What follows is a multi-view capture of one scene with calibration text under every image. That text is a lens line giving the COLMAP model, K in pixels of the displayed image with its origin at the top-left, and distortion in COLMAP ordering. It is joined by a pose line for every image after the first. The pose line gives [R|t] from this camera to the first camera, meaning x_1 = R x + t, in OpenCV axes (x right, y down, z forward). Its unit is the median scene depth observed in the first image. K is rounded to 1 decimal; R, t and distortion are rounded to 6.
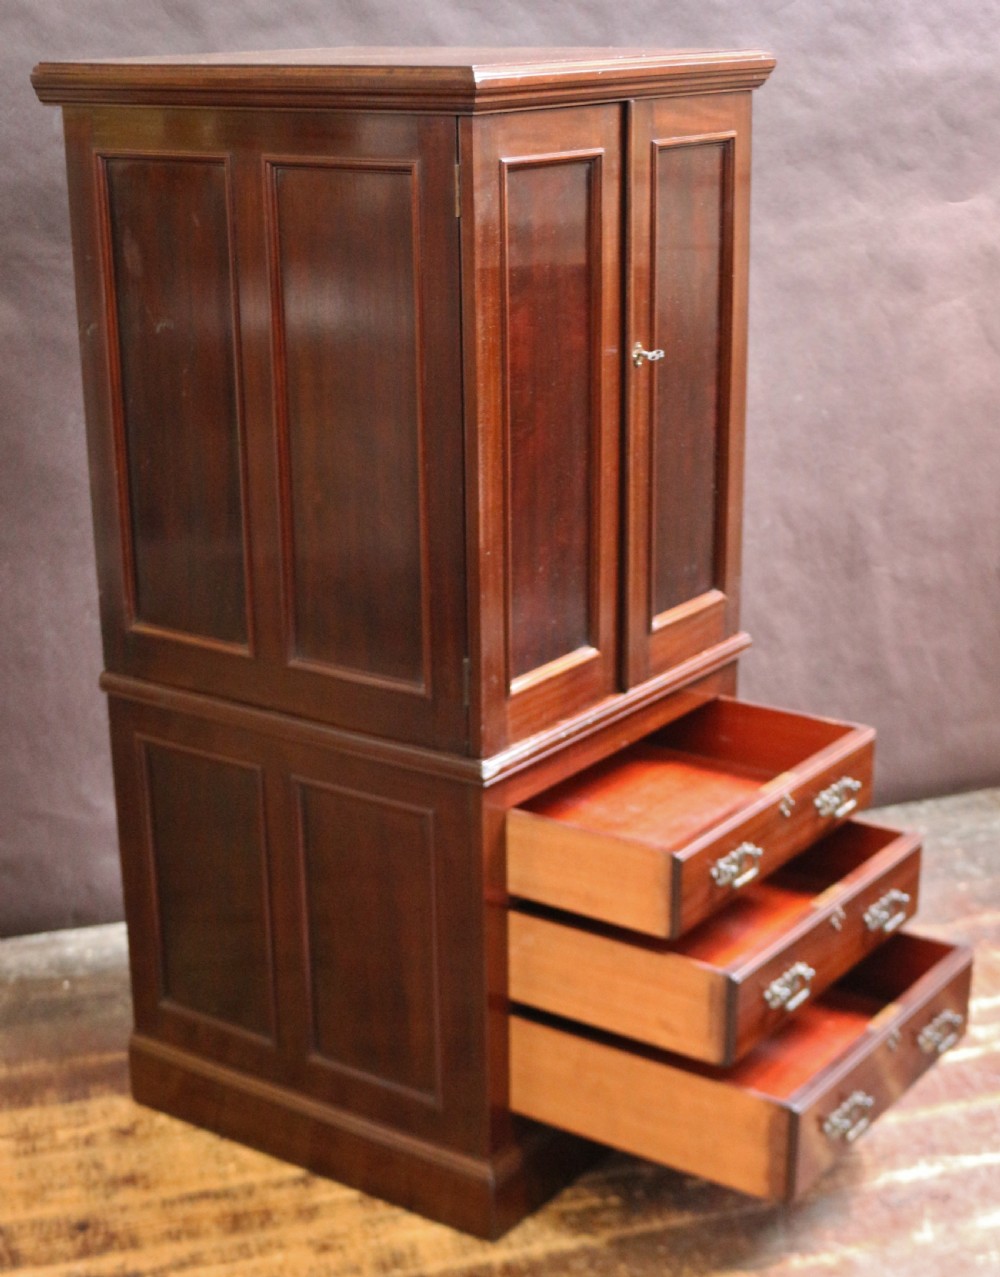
lens RADIAL K [[2031.4, 0, 500.0], [0, 2031.4, 638.5], [0, 0, 1]] dist [0.003360, 0.016843]
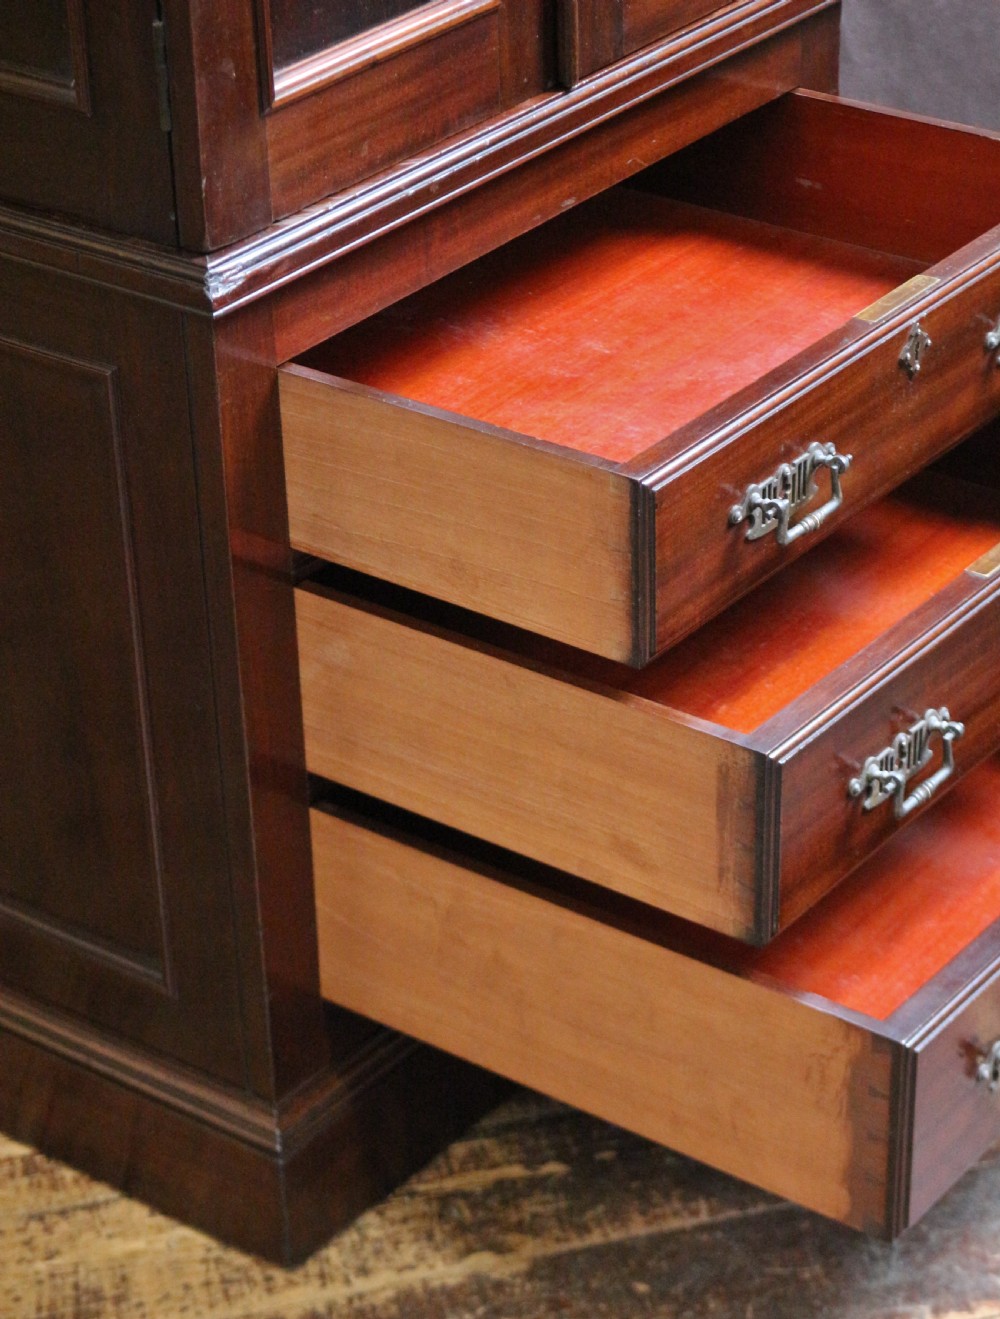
lens RADIAL K [[3380.3, 0, 500.0], [0, 3380.3, 659.5], [0, 0, 1]] dist [0.040104, 0.952102]
pose [[0.999406, -0.005118, -0.034074, 0.076073], [0.012188, 0.977487, 0.210642, -0.007896], [0.032229, -0.210932, 0.976969, 0.267274]]
